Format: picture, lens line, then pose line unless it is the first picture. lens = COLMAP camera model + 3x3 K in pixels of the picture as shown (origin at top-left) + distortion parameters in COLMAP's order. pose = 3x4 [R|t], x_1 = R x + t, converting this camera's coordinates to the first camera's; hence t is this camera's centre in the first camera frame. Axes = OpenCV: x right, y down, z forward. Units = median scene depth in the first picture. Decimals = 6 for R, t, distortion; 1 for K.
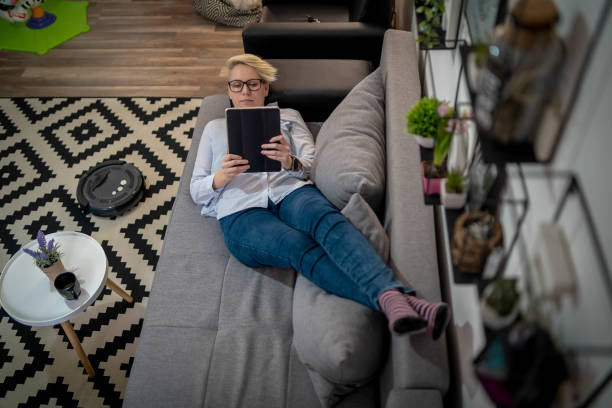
lens RADIAL K [[618.9, 0, 306.0], [0, 618.9, 204.0], [0, 0, 1]] dist [-0.036855, -0.012801]
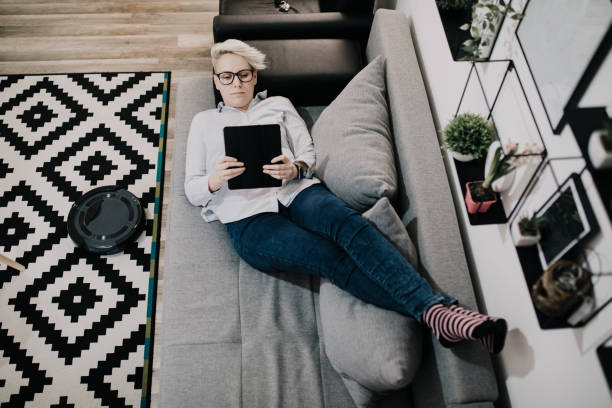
lens RADIAL K [[628.3, 0, 306.0], [0, 628.3, 204.0], [0, 0, 1]] dist [-0.008300, 0.015311]
pose [[0.988040, -0.067965, 0.138408, -0.146958], [0.050642, 0.990858, 0.125046, -0.120115], [-0.145642, -0.116541, 0.982449, 0.023147]]
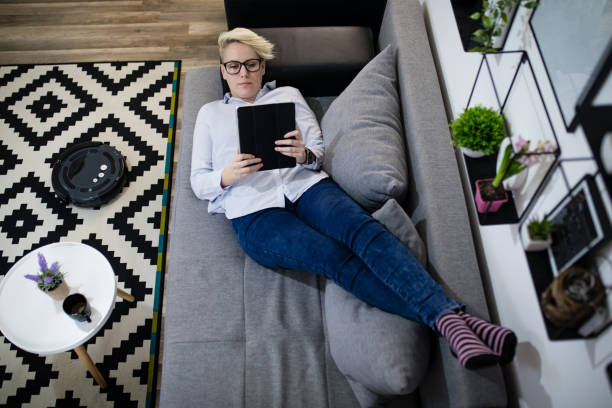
lens RADIAL K [[628.3, 0, 306.0], [0, 628.3, 204.0], [0, 0, 1]] dist [-0.008300, 0.015311]
pose [[0.992611, -0.066656, 0.101391, -0.119962], [0.051372, 0.987873, 0.146517, -0.129477], [-0.109928, -0.140226, 0.983998, 0.048511]]
